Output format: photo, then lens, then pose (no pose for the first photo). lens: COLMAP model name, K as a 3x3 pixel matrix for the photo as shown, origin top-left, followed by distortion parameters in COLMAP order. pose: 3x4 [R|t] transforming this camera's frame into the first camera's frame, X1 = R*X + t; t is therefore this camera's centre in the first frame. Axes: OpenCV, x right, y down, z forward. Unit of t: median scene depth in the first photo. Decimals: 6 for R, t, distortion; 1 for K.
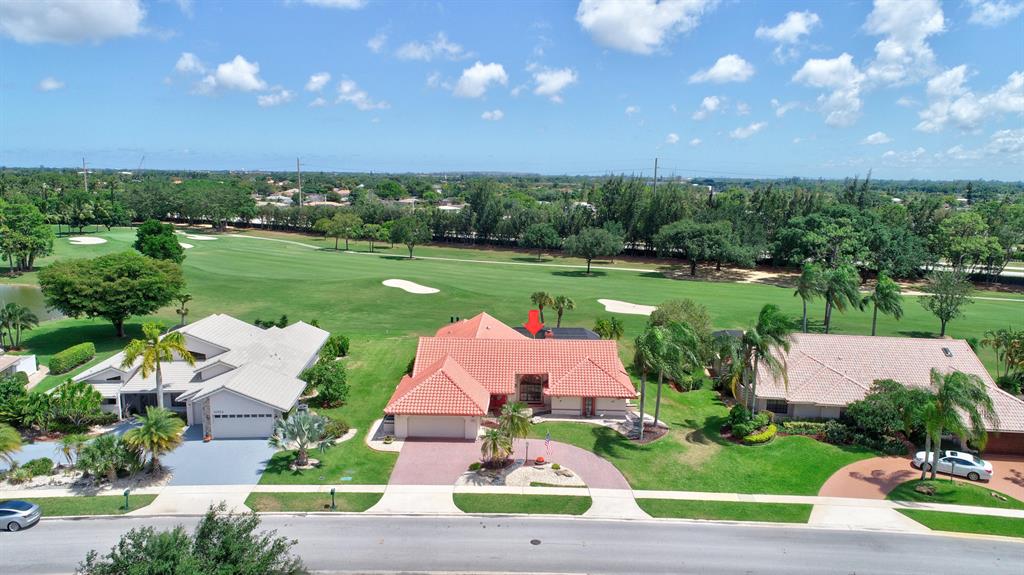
lens RADIAL K [[692.3, 0, 520.6], [0, 692.3, 265.7], [0, 0, 1]] dist [-0.007009, 0.000583]
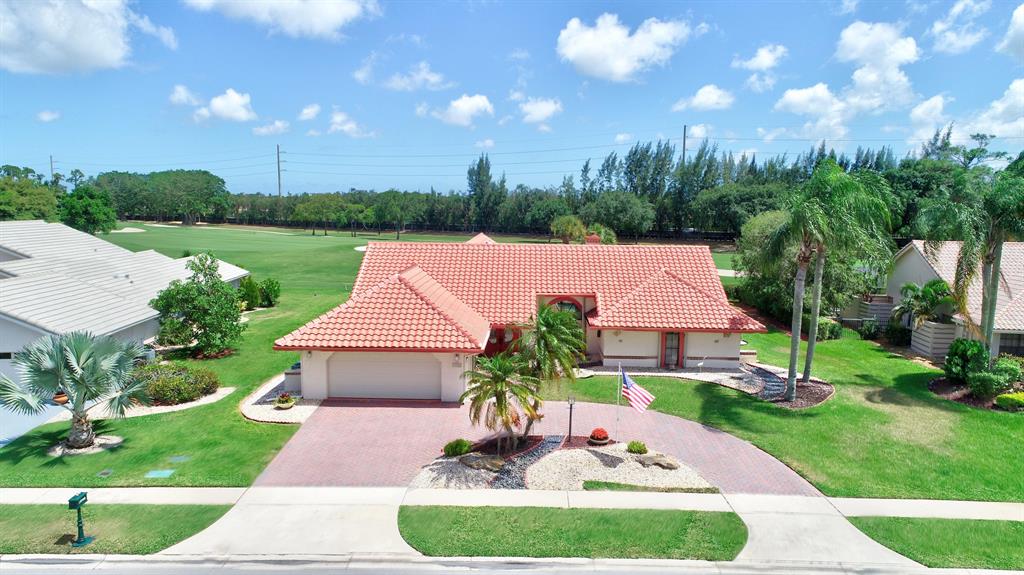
lens RADIAL K [[692.3, 0, 516.9], [0, 692.3, 284.5], [0, 0, 1]] dist [-0.007009, 0.000583]
pose [[0.999990, -0.003664, -0.002370, -0.023319], [0.003646, 0.999965, -0.007505, 0.169629], [0.002397, 0.007496, 0.999969, 0.497428]]
